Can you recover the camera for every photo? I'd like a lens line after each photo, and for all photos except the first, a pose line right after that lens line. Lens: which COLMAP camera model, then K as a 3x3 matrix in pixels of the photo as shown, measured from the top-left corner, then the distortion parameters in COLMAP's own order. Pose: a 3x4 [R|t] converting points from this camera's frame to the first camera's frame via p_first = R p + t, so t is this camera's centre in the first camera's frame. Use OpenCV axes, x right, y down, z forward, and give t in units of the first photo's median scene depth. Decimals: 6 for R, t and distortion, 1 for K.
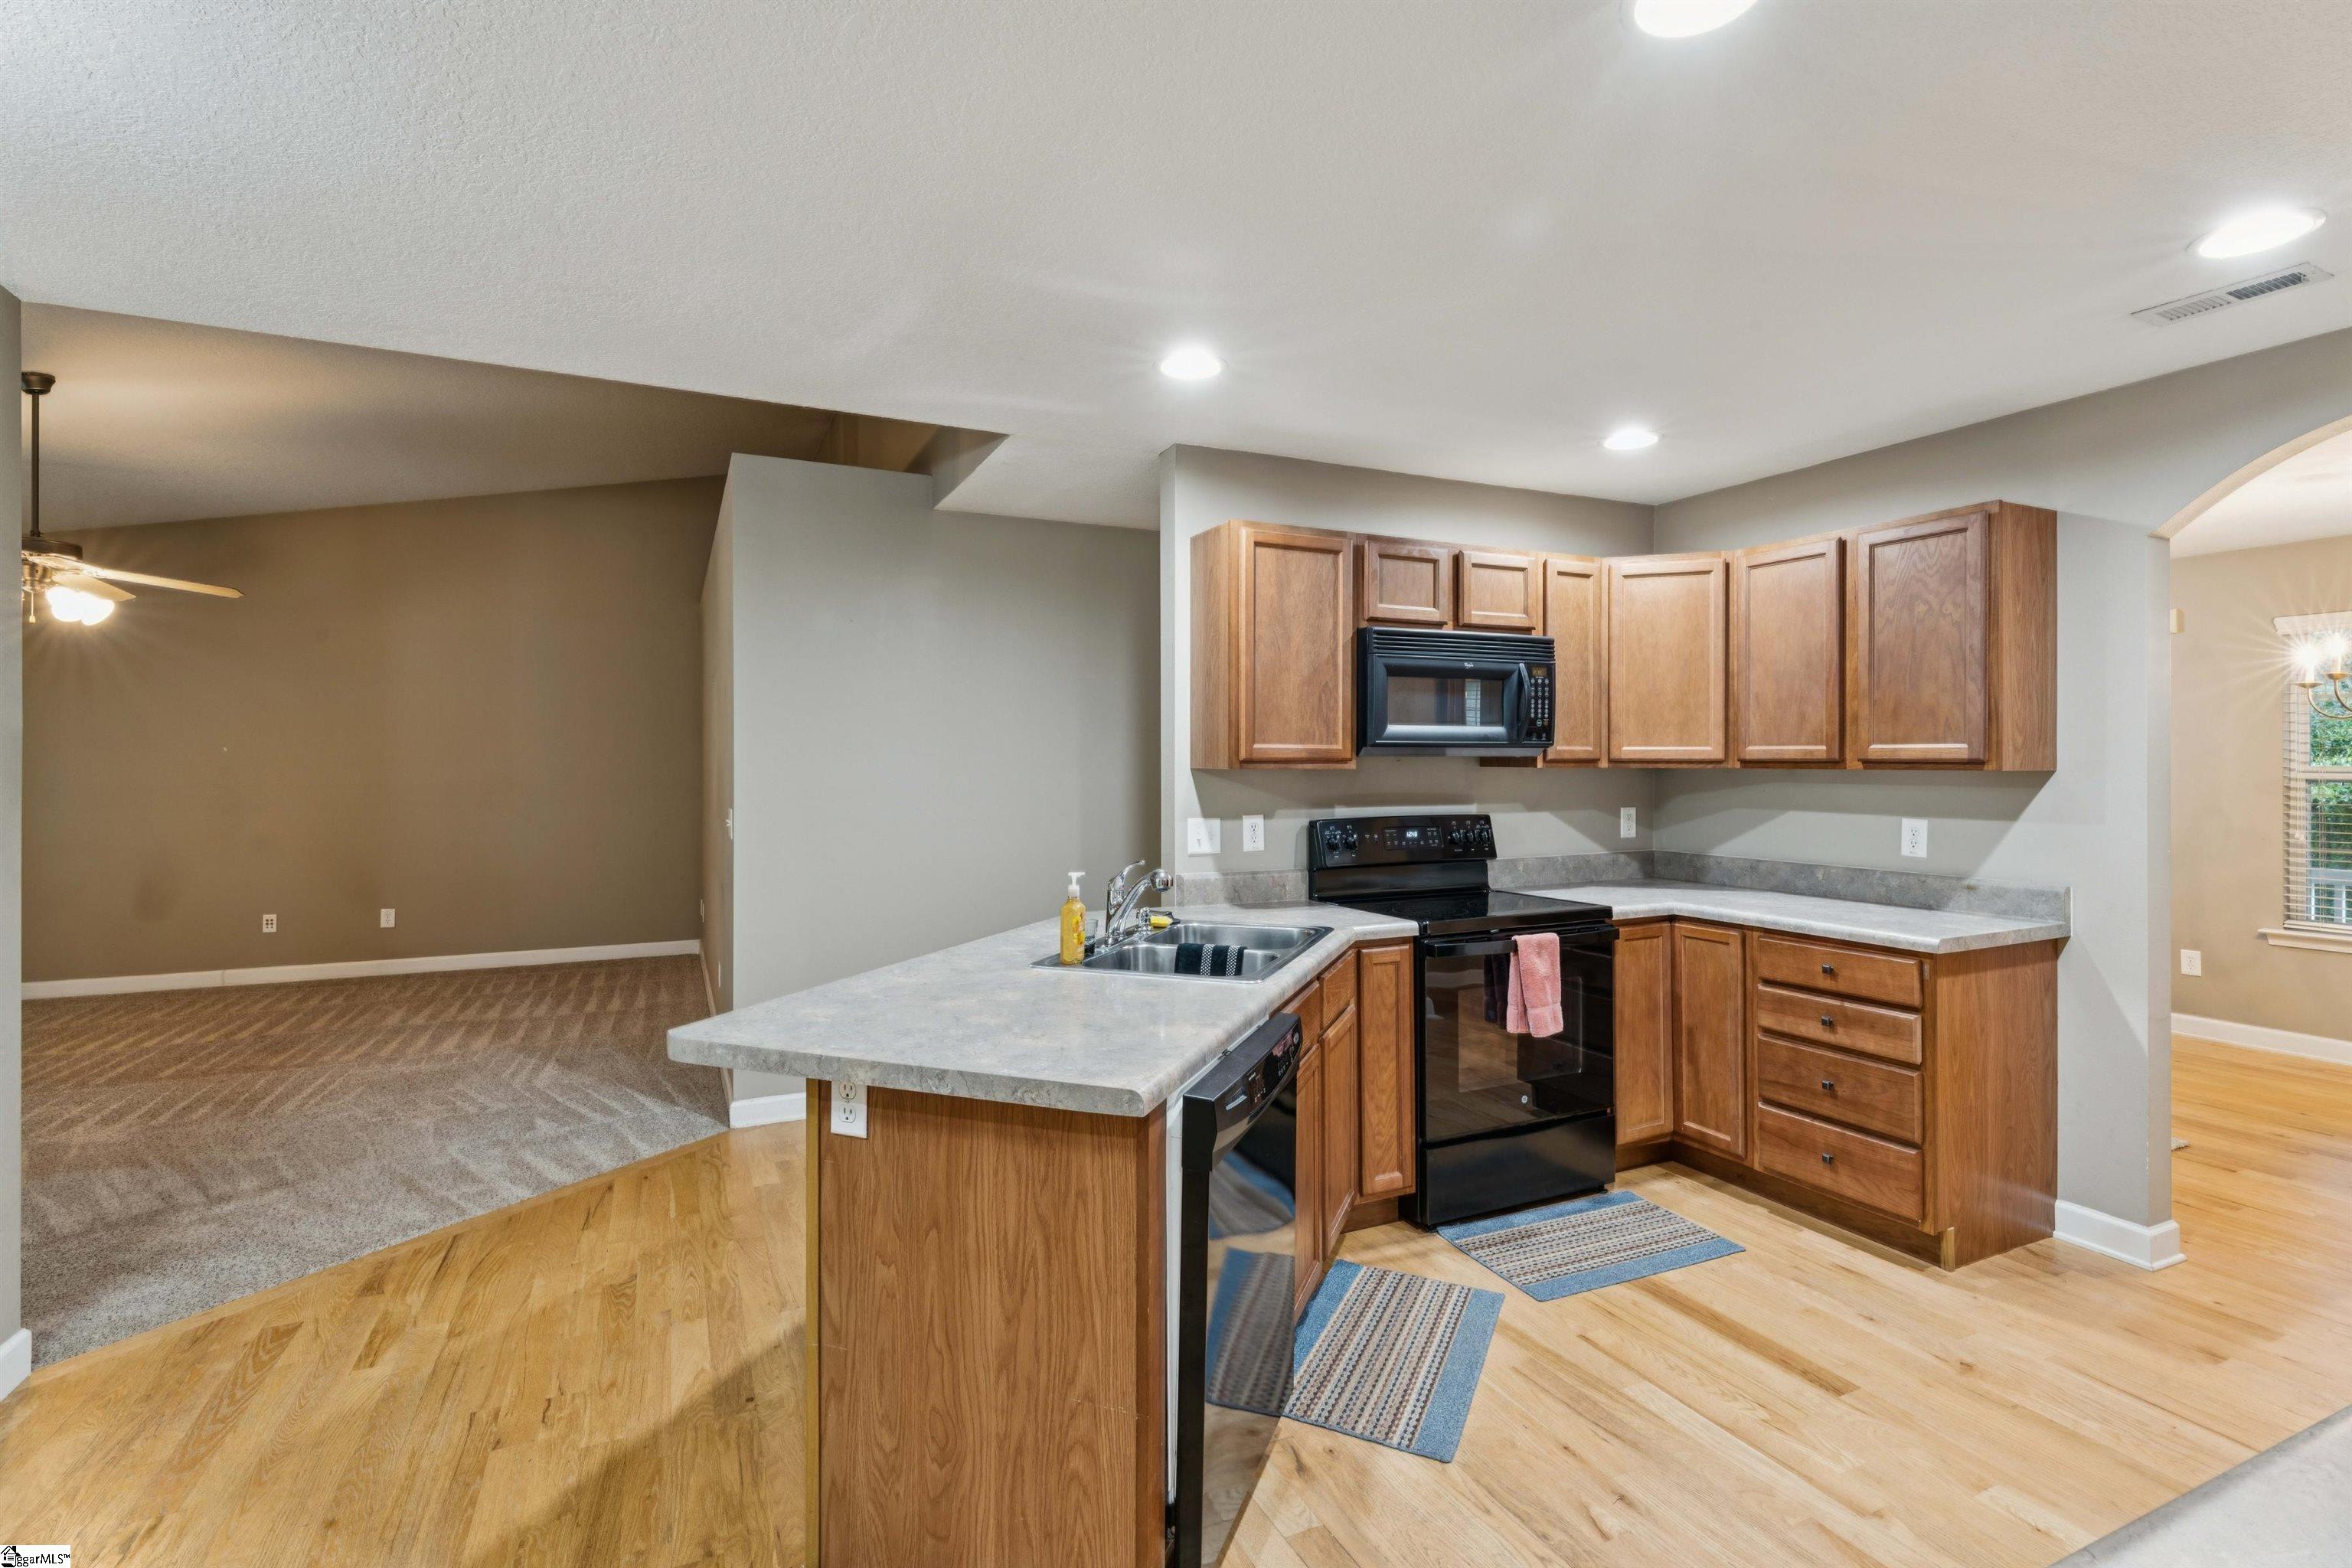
lens RADIAL K [[1082.0, 0, 1172.6], [0, 1082.0, 762.2], [0, 0, 1]] dist [-0.000459, -0.000183]
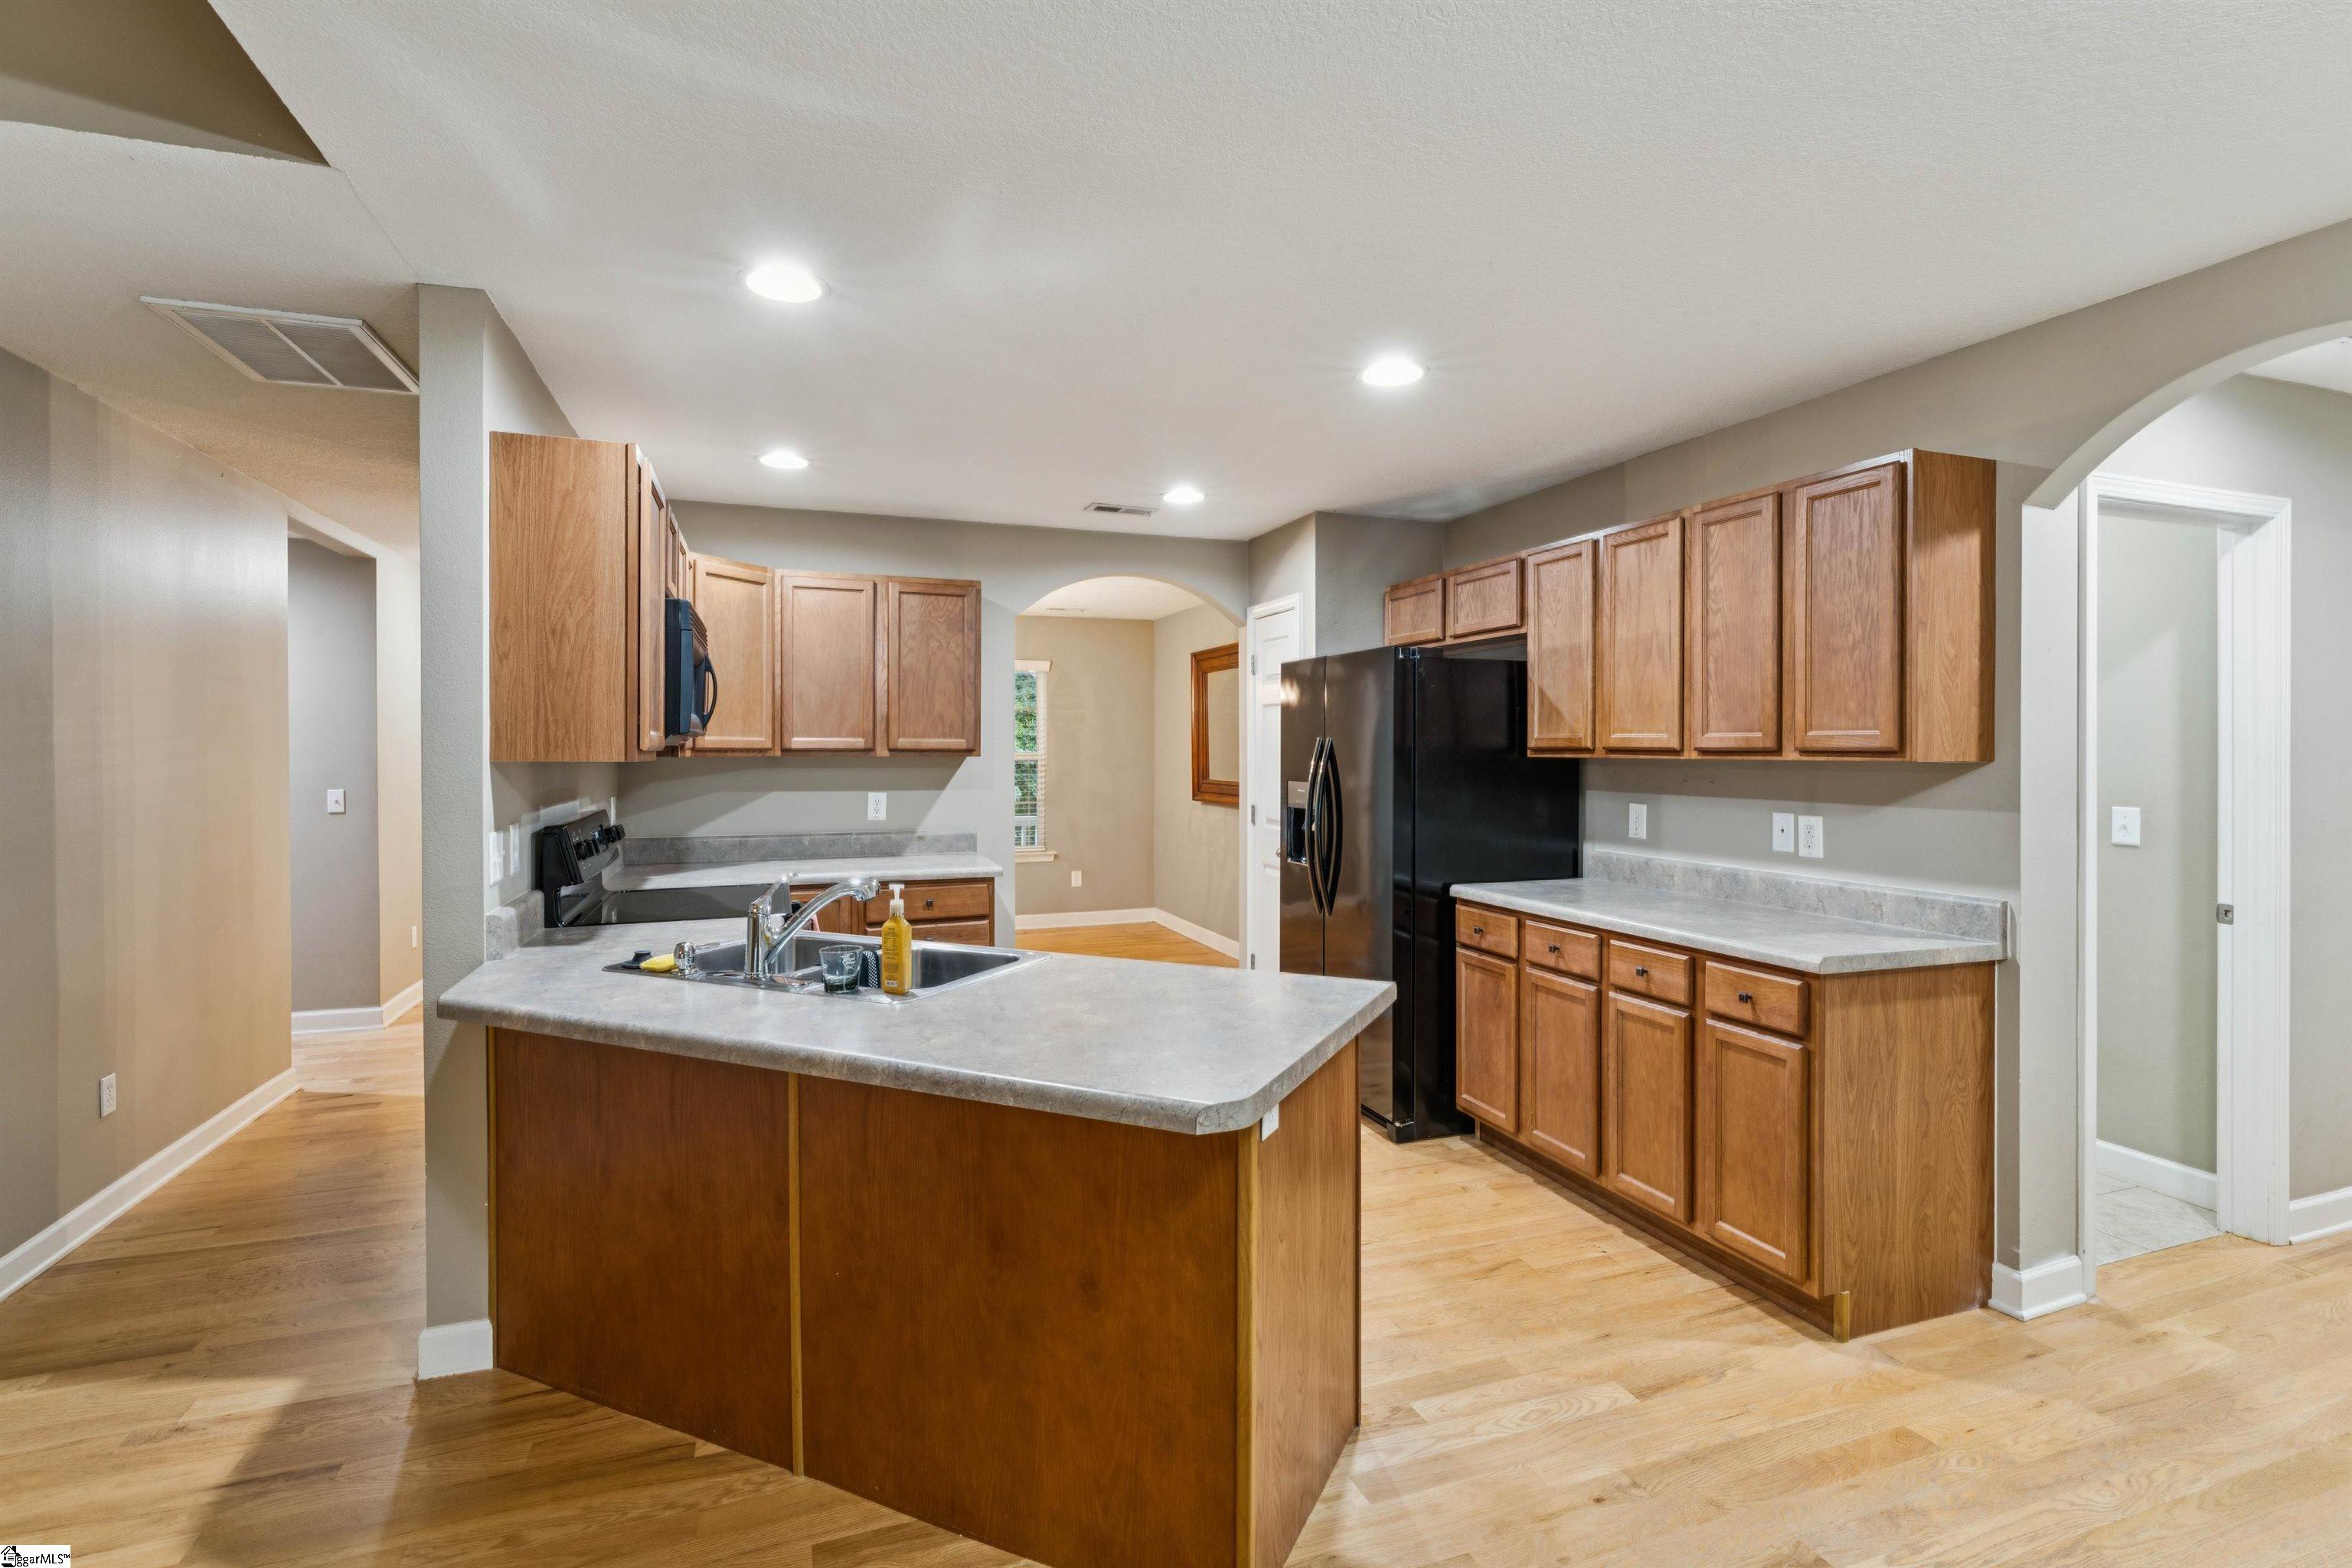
lens RADIAL K [[1082.0, 0, 1169.6], [0, 1082.0, 745.3], [0, 0, 1]] dist [-0.000459, -0.000183]
pose [[0.093702, 0.003653, 0.995594, -0.644710], [-0.001566, 0.999993, -0.003522, -0.003001], [-0.995599, -0.001229, 0.093707, 0.504188]]
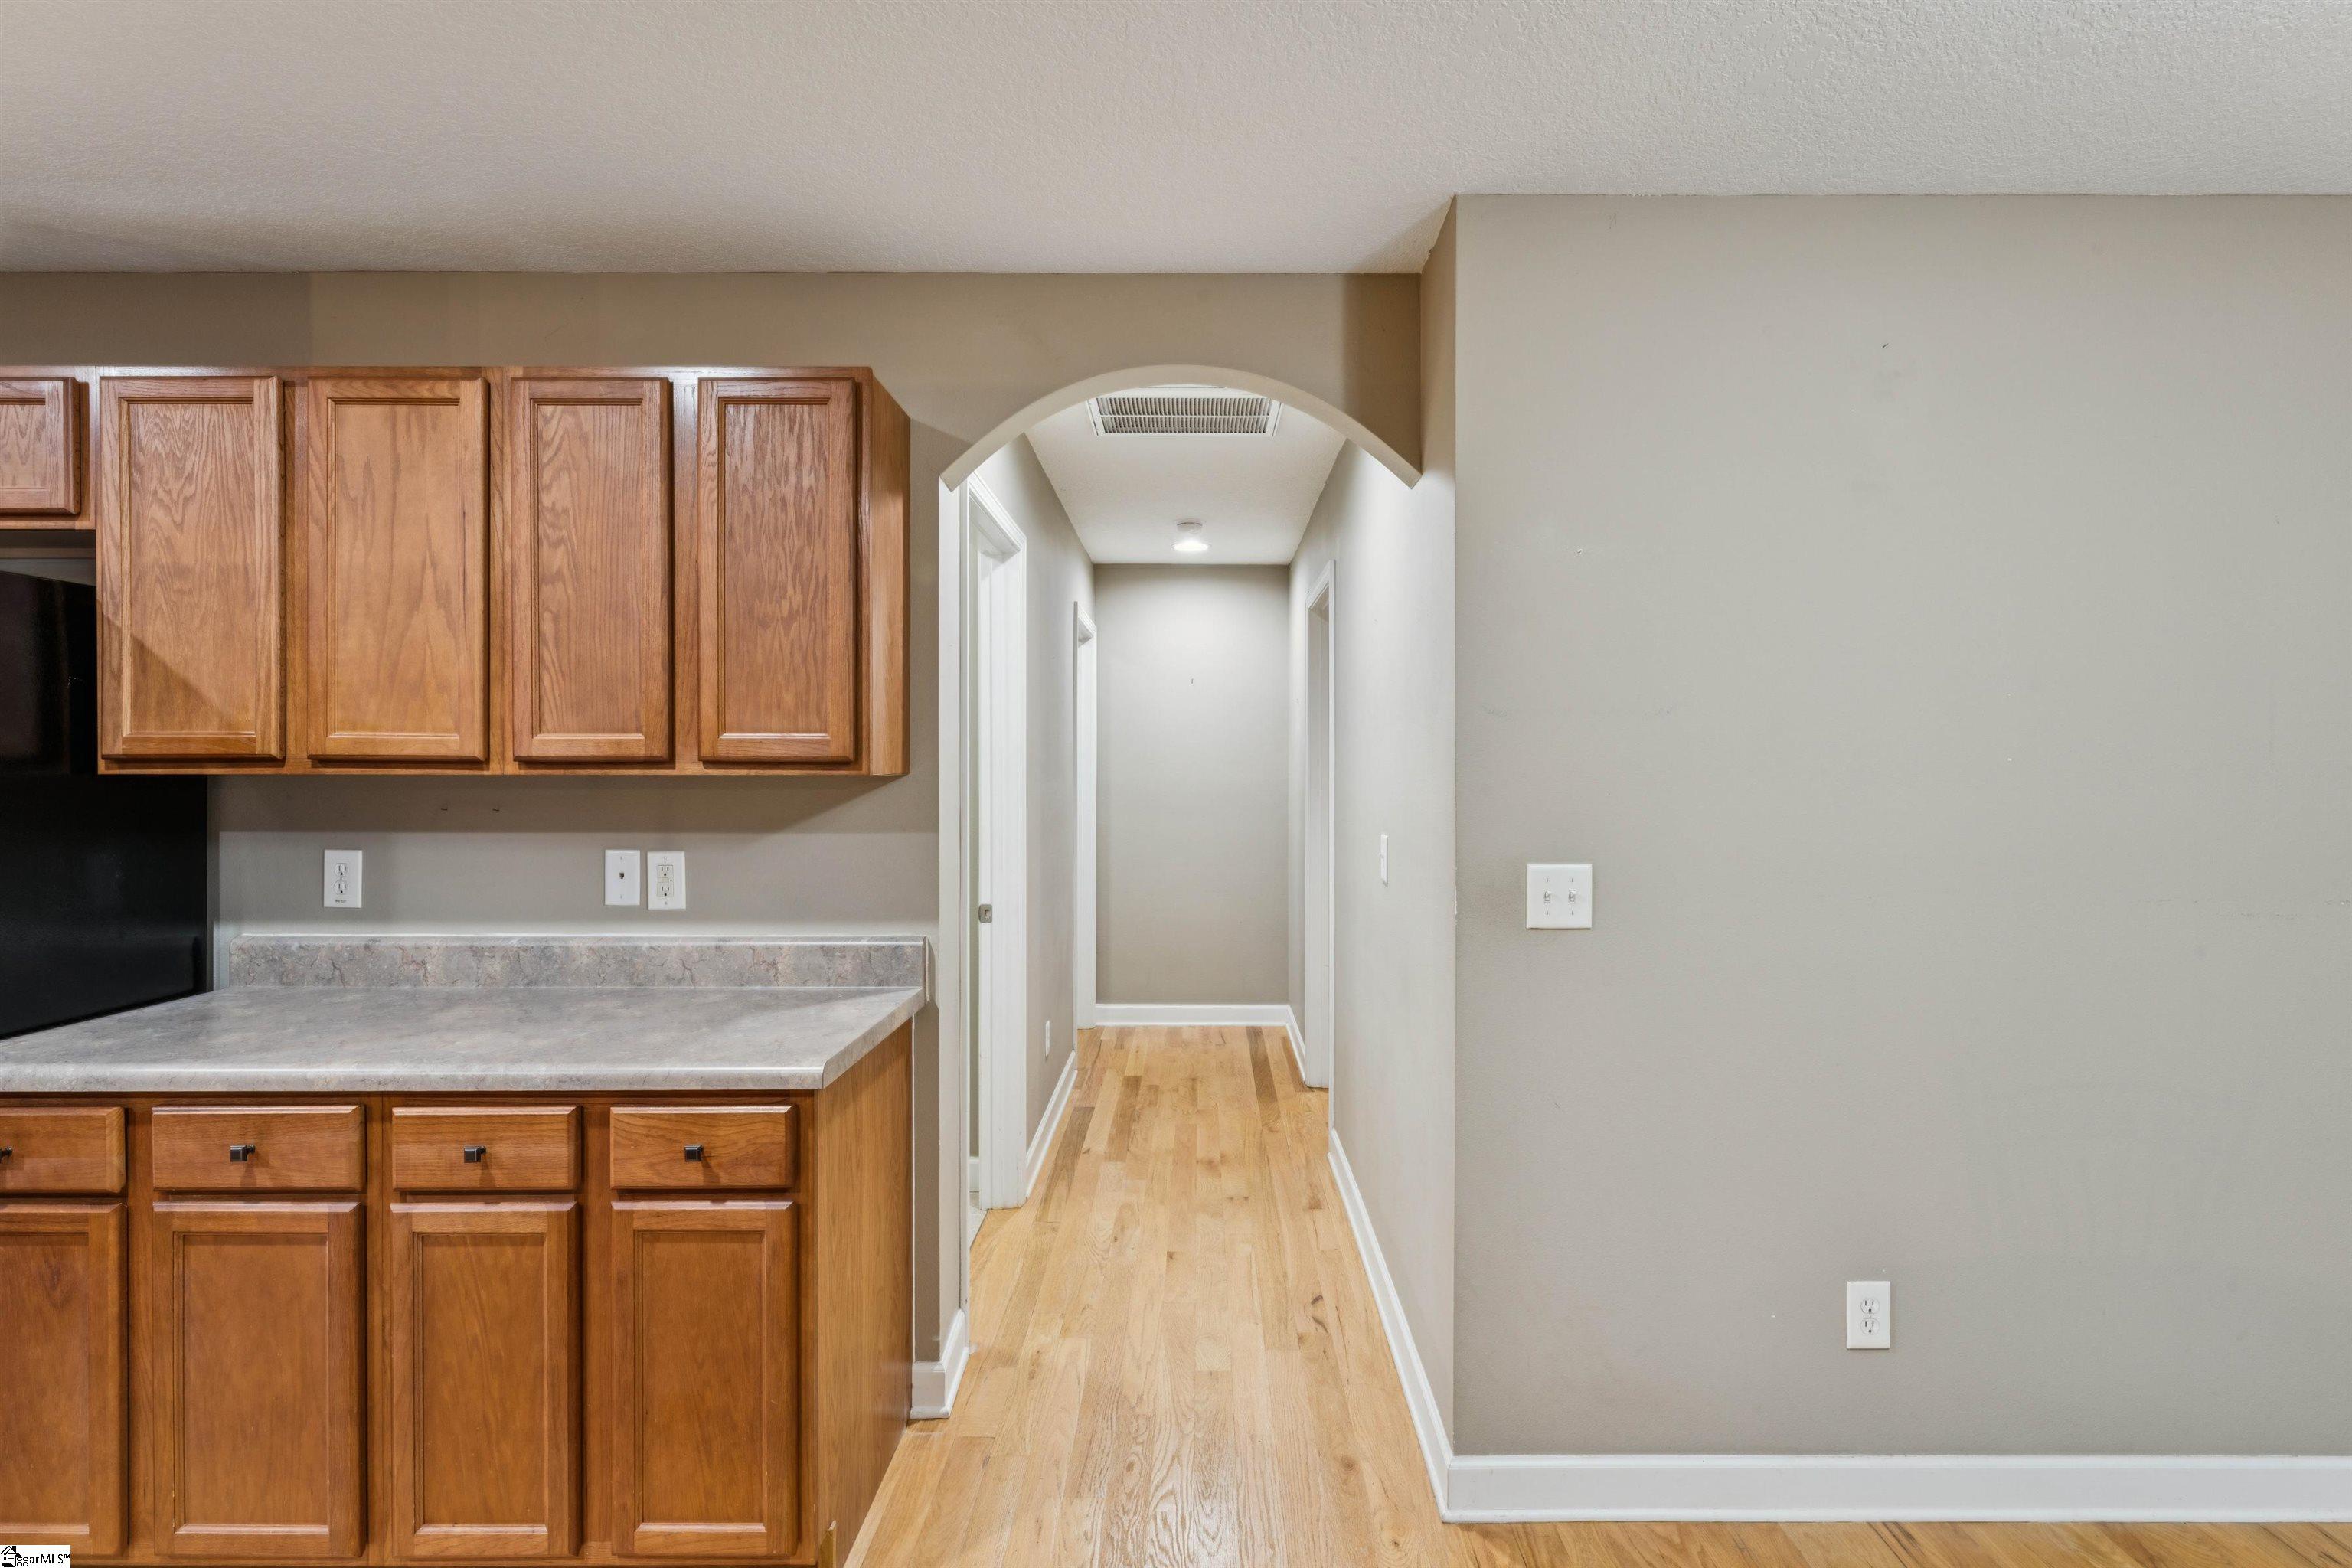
lens RADIAL K [[1082.0, 0, 1190.0], [0, 1082.0, 770.6], [0, 0, 1]] dist [-0.000459, -0.000183]
pose [[-0.905152, -0.003215, 0.425075, -0.266731], [-0.000833, 0.999983, 0.005788, -0.001031], [-0.425086, 0.004885, -0.905140, 0.511280]]
